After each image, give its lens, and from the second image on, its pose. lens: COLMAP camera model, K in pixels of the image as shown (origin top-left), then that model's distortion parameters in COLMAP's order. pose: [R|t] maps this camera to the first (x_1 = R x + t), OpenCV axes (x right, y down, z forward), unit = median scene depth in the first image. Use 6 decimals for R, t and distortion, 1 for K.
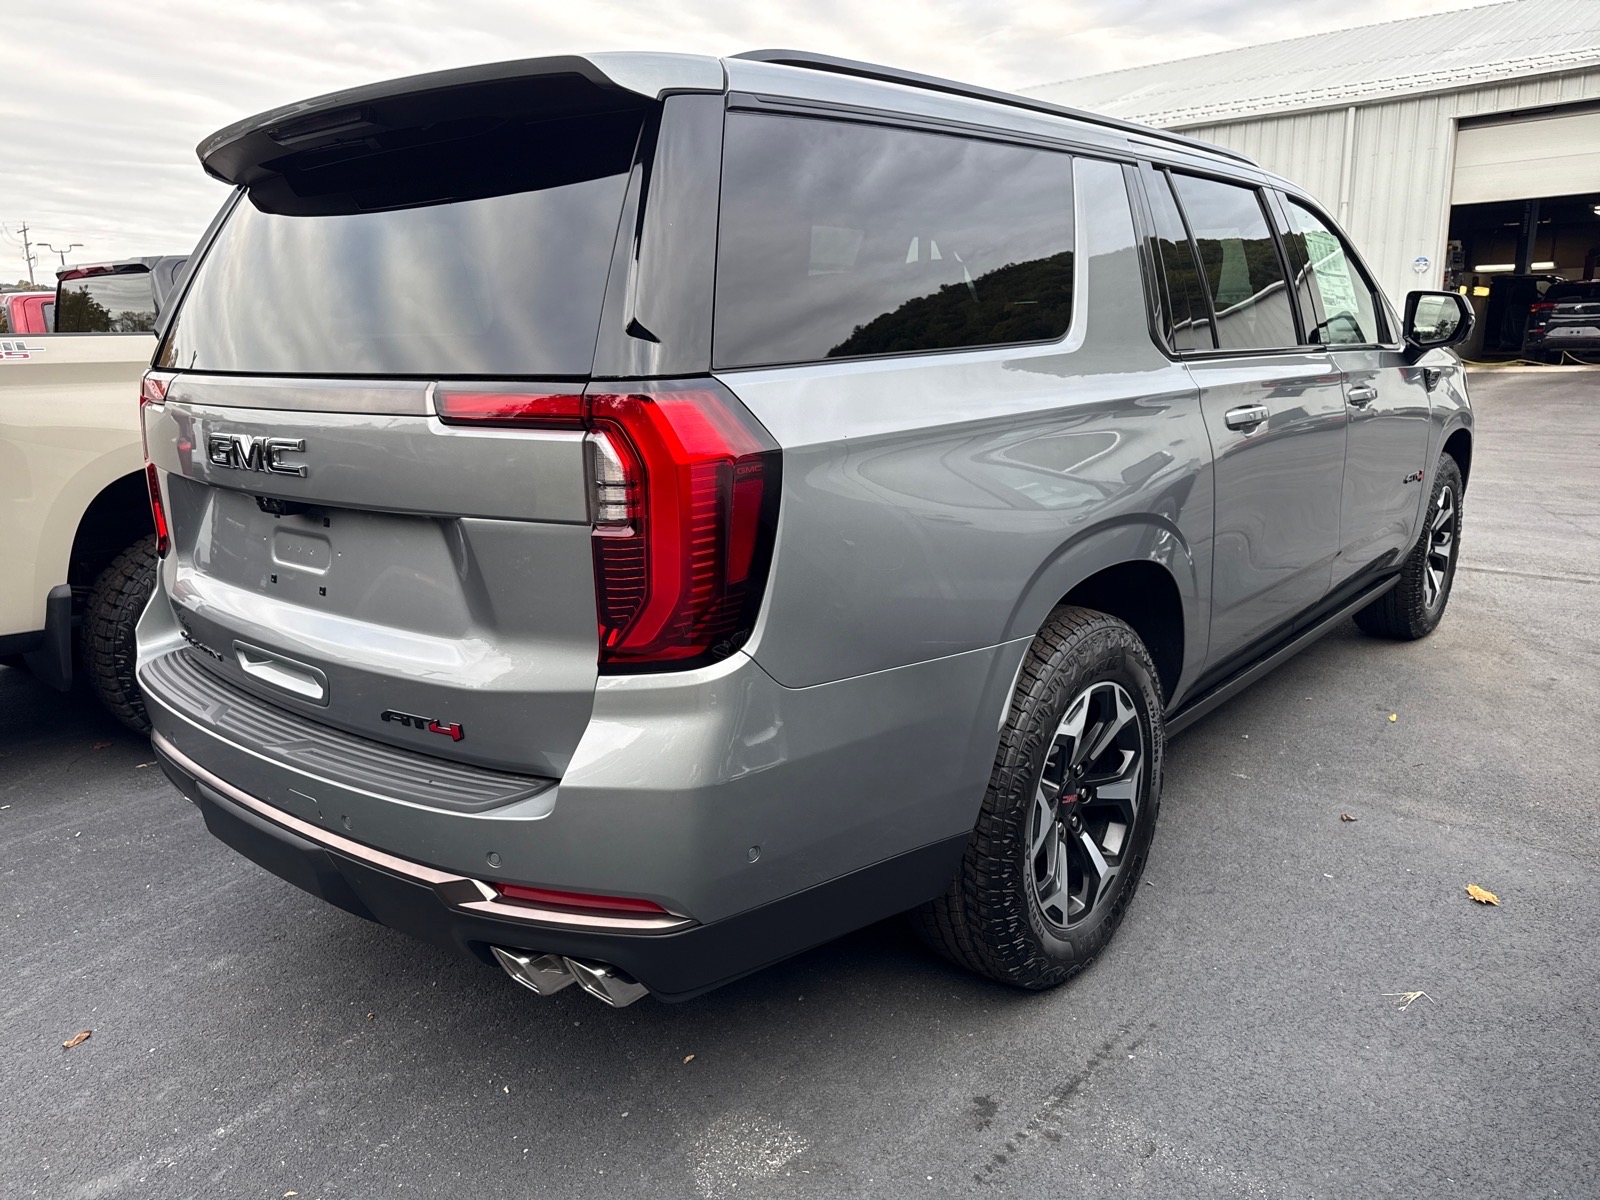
lens RADIAL K [[1095.7, 0, 794.6], [0, 1095.7, 595.5], [0, 0, 1]] dist [0.012113, -0.007831]
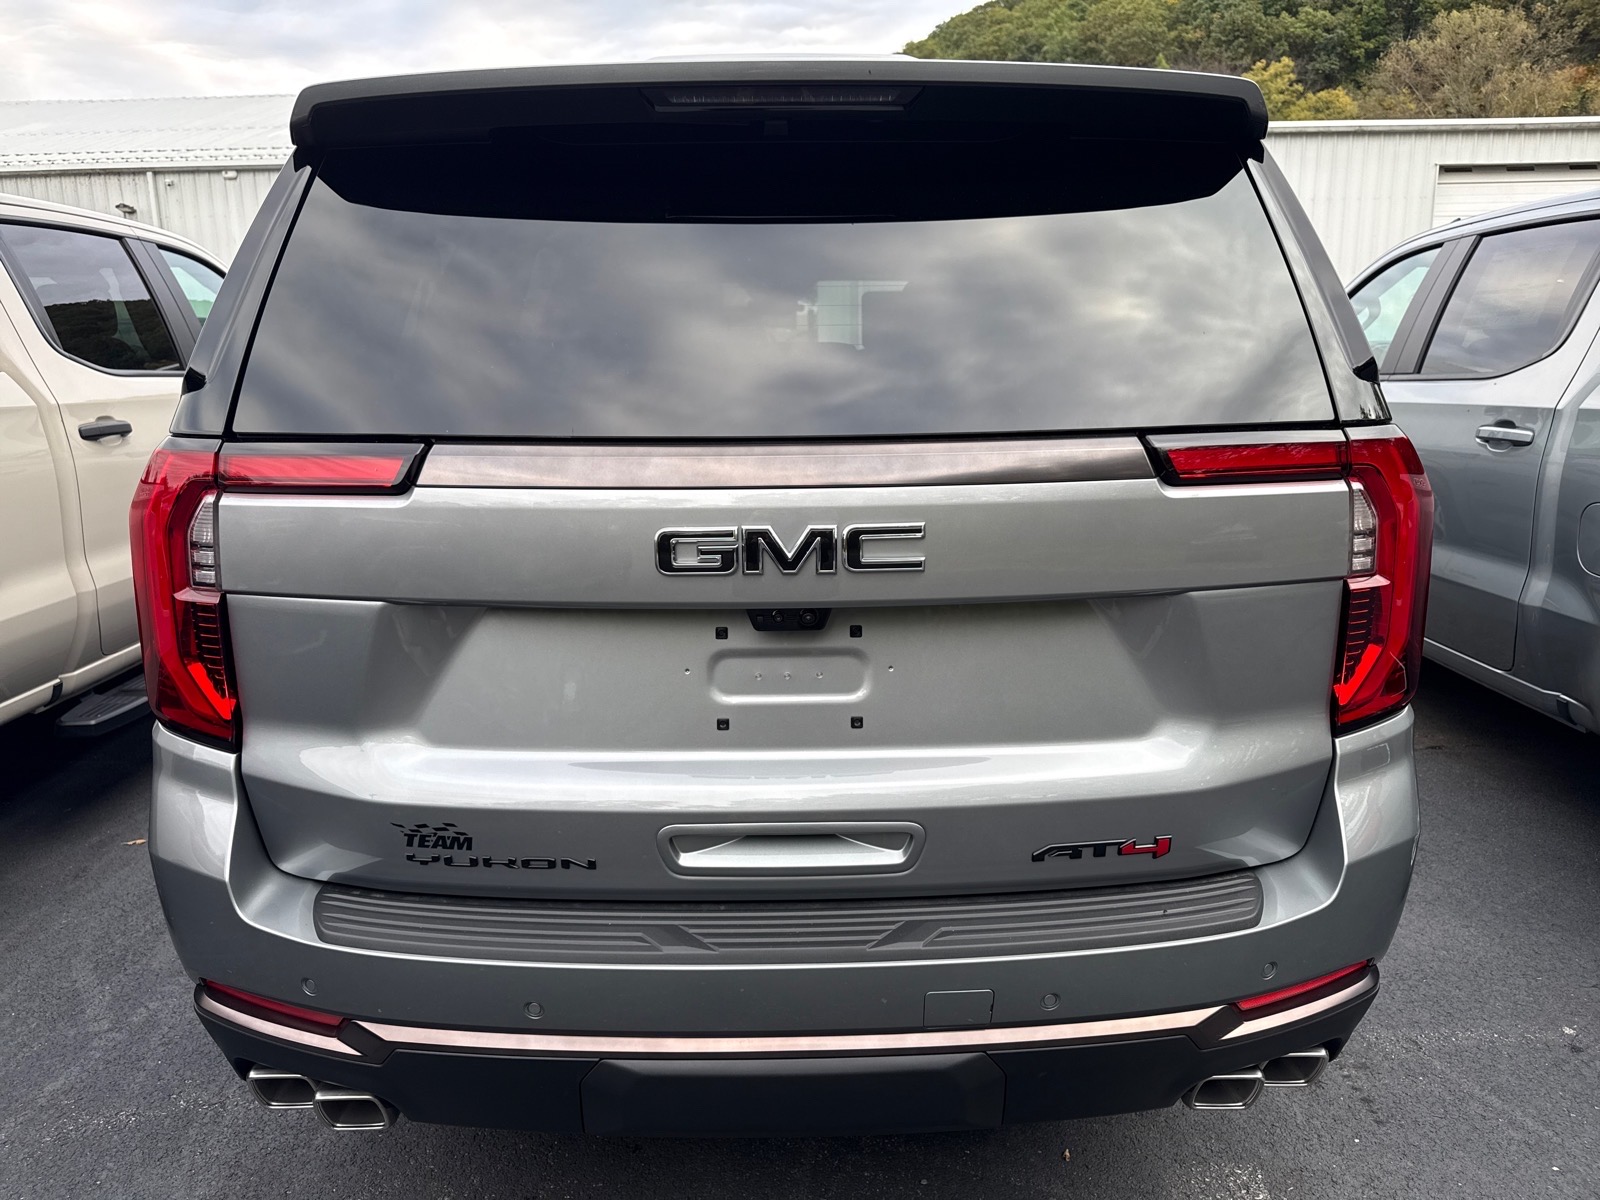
lens RADIAL K [[1095.7, 0, 796.7], [0, 1095.7, 606.6], [0, 0, 1]] dist [0.012113, -0.007831]
pose [[0.783227, -0.132469, 0.607460, -1.032669], [0.147532, 0.988731, 0.025392, -0.122560], [-0.603979, 0.069732, 0.793944, 0.492357]]
